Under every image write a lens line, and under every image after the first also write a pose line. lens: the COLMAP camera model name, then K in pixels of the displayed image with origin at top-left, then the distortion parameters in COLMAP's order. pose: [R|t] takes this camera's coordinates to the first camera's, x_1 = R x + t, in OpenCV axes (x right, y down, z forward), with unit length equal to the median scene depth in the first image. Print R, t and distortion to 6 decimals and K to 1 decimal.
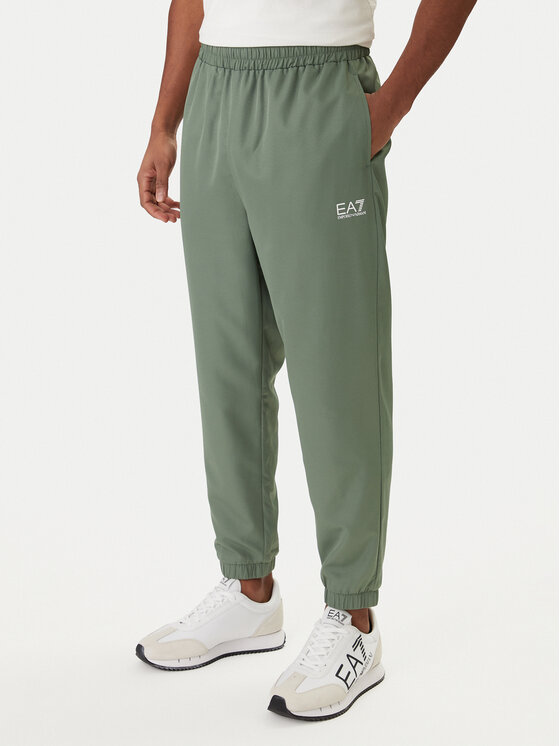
lens RADIAL K [[1140.0, 0, 282.0], [0, 1140.0, 368.2], [0, 0, 1]] dist [0.004251, 0.000000]
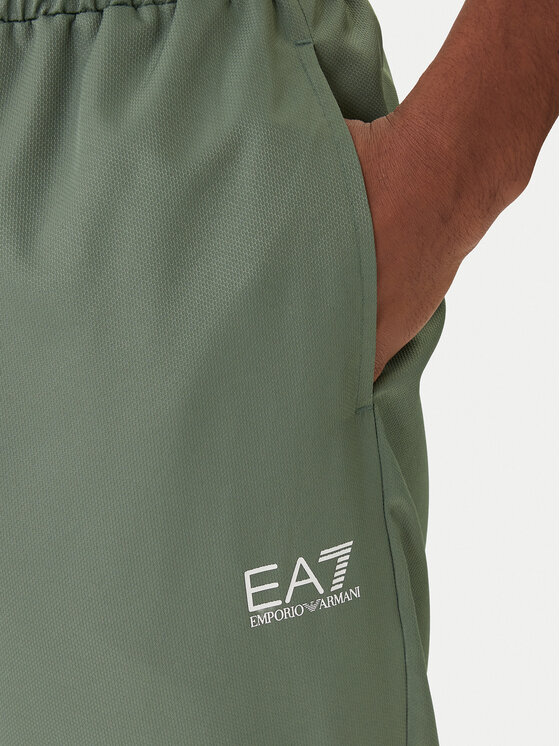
lens RADIAL K [[1140.0, 0, 275.6], [0, 1140.0, 377.2], [0, 0, 1]] dist [0.004251, 0.000000]
pose [[0.997460, -0.026204, 0.066230, 0.039298], [0.024000, 0.999138, 0.033859, -0.194229], [-0.067061, -0.032183, 0.997230, 0.752859]]
